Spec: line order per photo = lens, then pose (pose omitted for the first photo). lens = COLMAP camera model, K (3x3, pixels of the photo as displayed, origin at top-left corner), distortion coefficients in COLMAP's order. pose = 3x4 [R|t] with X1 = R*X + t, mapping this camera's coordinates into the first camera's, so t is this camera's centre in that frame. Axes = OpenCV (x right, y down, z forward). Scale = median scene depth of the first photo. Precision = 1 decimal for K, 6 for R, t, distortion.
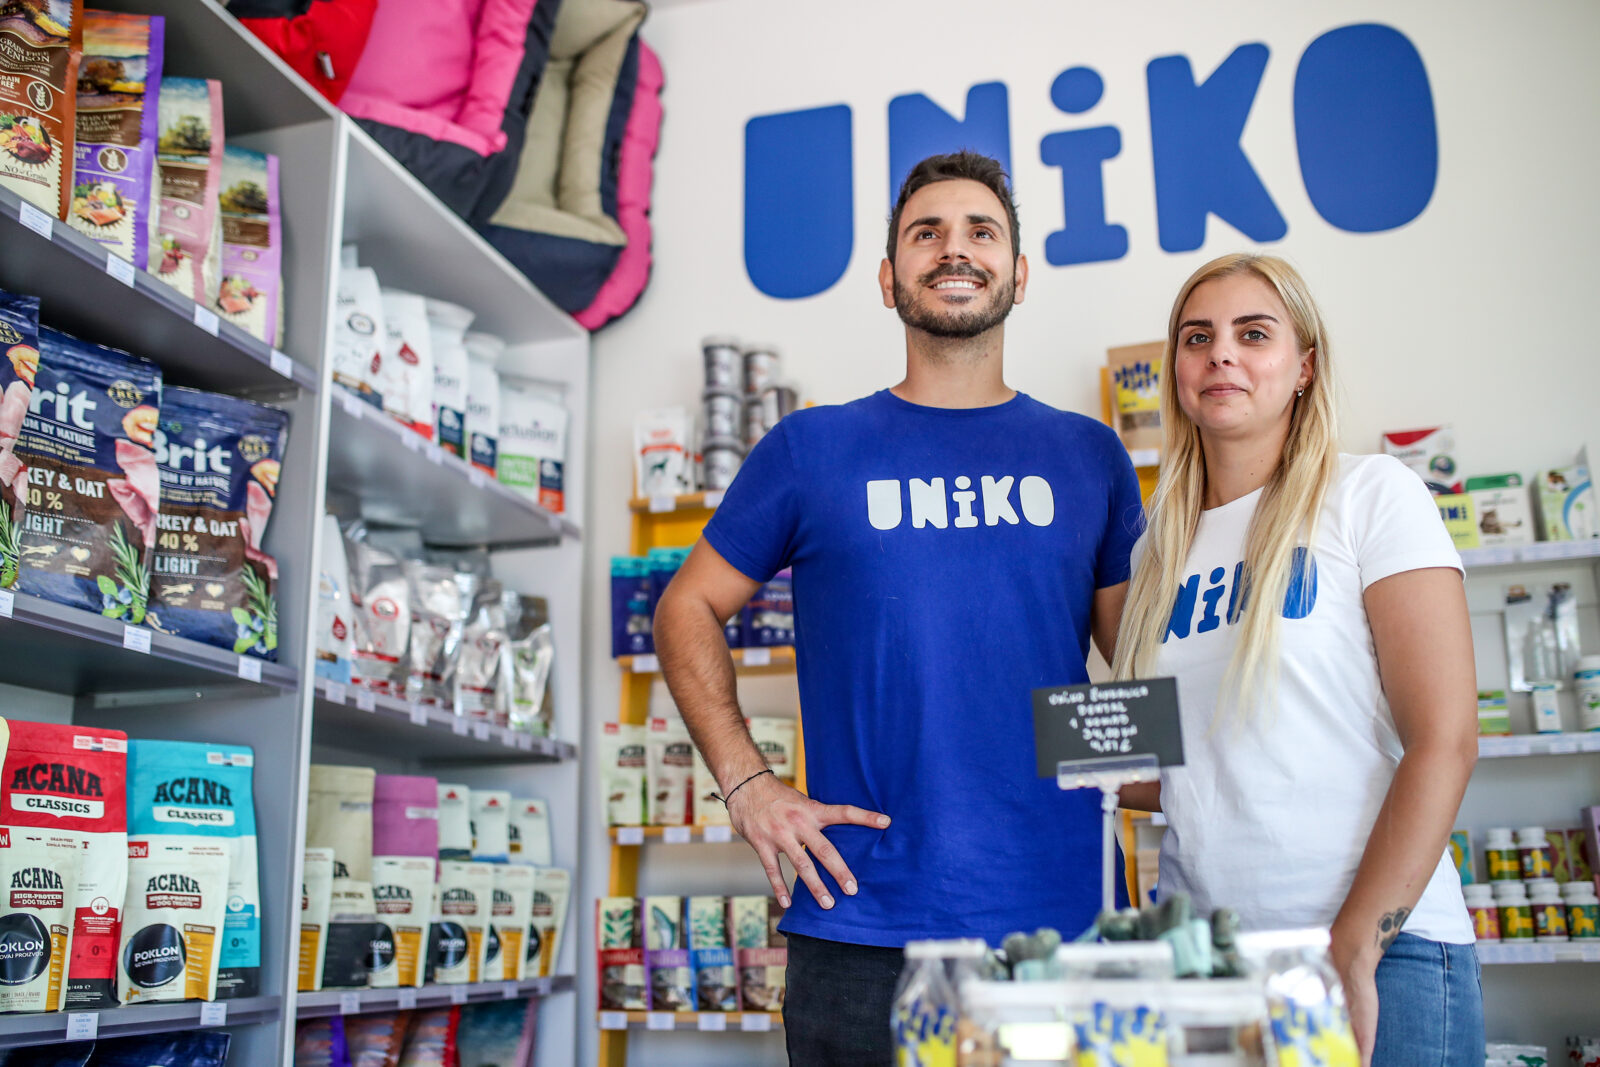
lens RADIAL K [[1521.8, 0, 800.0], [0, 1521.8, 533.5], [0, 0, 1]] dist [-0.072301, 0.090663]
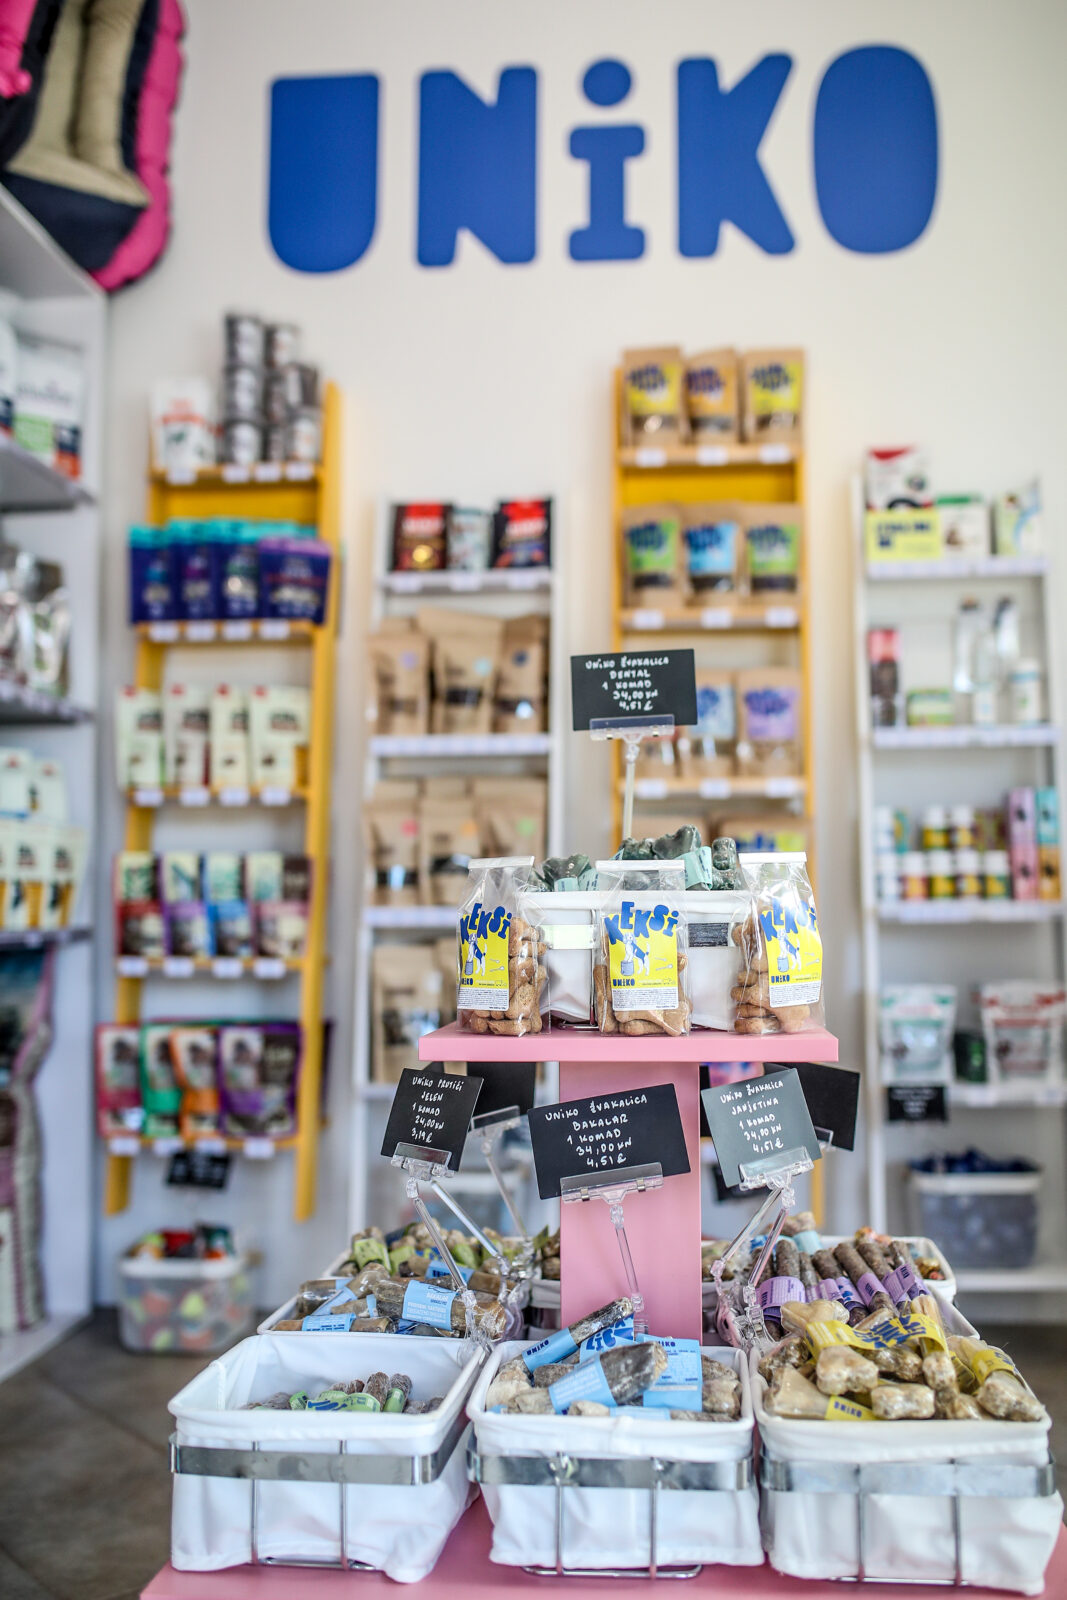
lens RADIAL K [[1521.8, 0, 546.1], [0, 1521.8, 795.7], [0, 0, 1]] dist [-0.072301, 0.090663]
pose [[0.983459, 0.022995, 0.179664, -0.031188], [-0.054535, 0.983473, 0.172648, 0.003683], [-0.172725, -0.179590, 0.968459, -0.060659]]
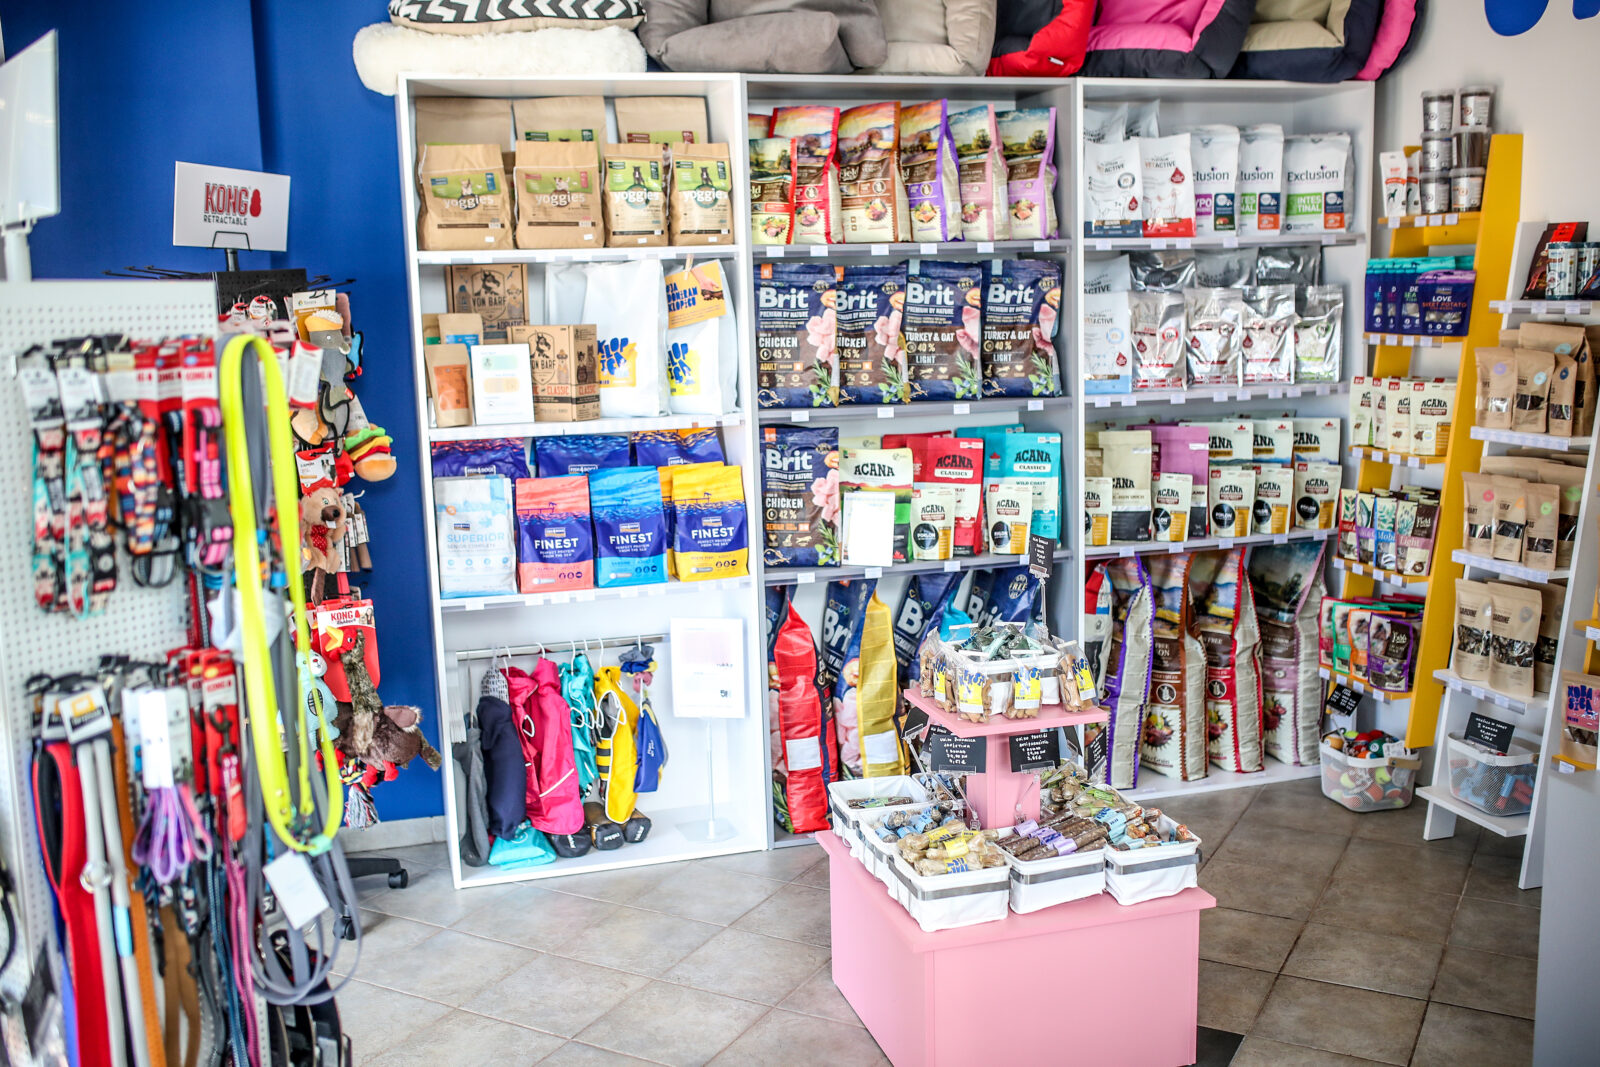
lens RADIAL K [[1521.8, 0, 800.0], [0, 1521.8, 533.5], [0, 0, 1]] dist [-0.072301, 0.090663]
pose [[0.527368, 0.140216, -0.837987, 0.938845], [0.233458, 0.924411, 0.301599, -0.342377], [0.816934, -0.354688, 0.454770, -0.223010]]
